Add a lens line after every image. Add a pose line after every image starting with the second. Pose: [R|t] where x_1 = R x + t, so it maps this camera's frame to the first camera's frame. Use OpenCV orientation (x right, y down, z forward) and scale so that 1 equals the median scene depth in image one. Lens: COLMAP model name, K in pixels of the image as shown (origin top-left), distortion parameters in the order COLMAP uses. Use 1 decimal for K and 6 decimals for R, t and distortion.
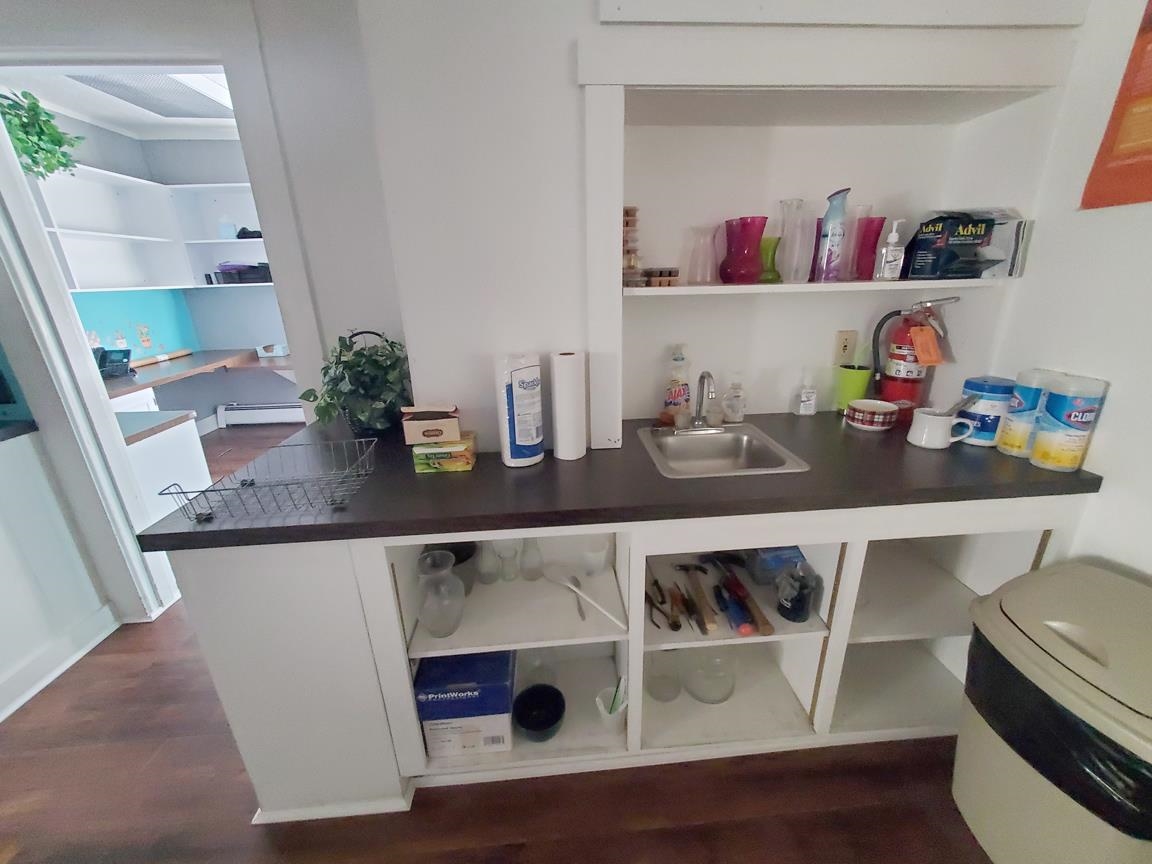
lens RADIAL K [[455.6, 0, 578.7], [0, 455.6, 428.2], [0, 0, 1]] dist [0.003889, 0.000379]
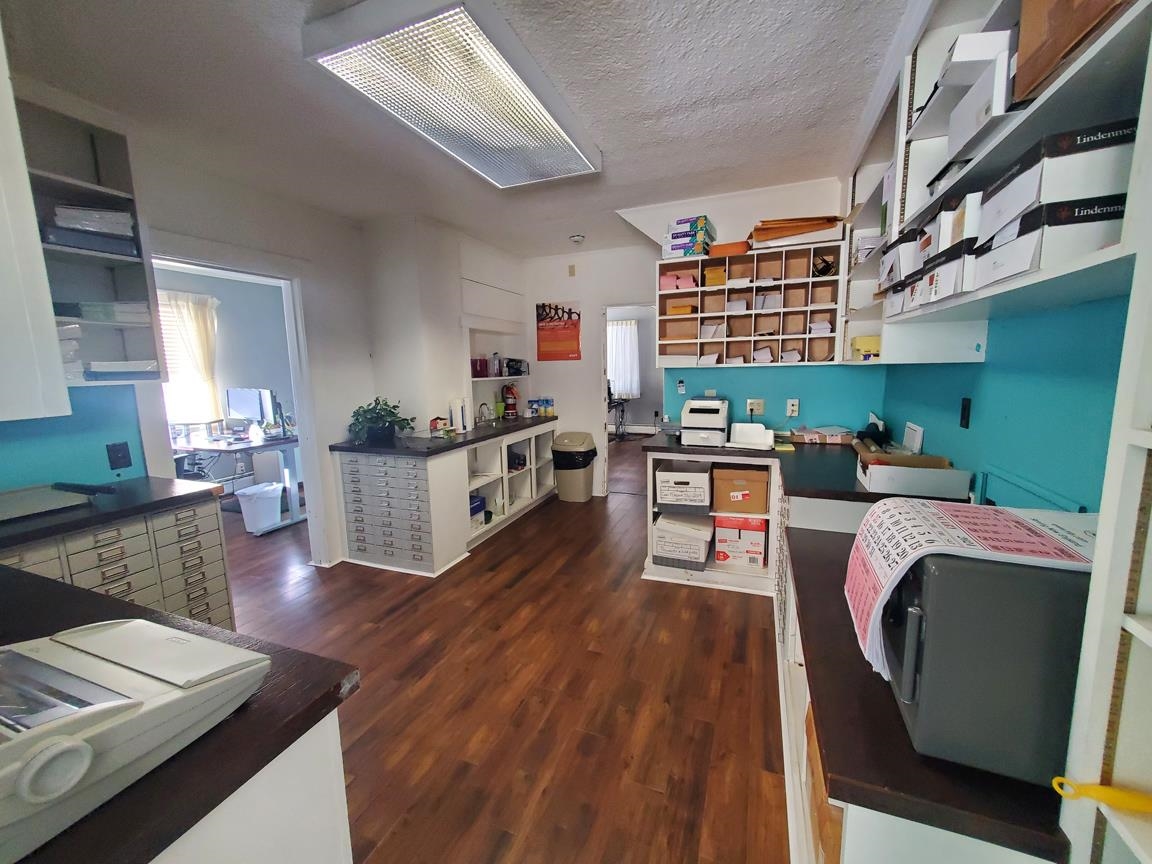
lens RADIAL K [[455.6, 0, 578.7], [0, 455.6, 428.2], [0, 0, 1]] dist [0.003889, 0.000379]
pose [[0.434494, -0.109208, 0.894029, -2.491763], [0.305925, 0.951502, -0.032450, 0.381134], [-0.847127, 0.287605, 0.446831, -1.031921]]
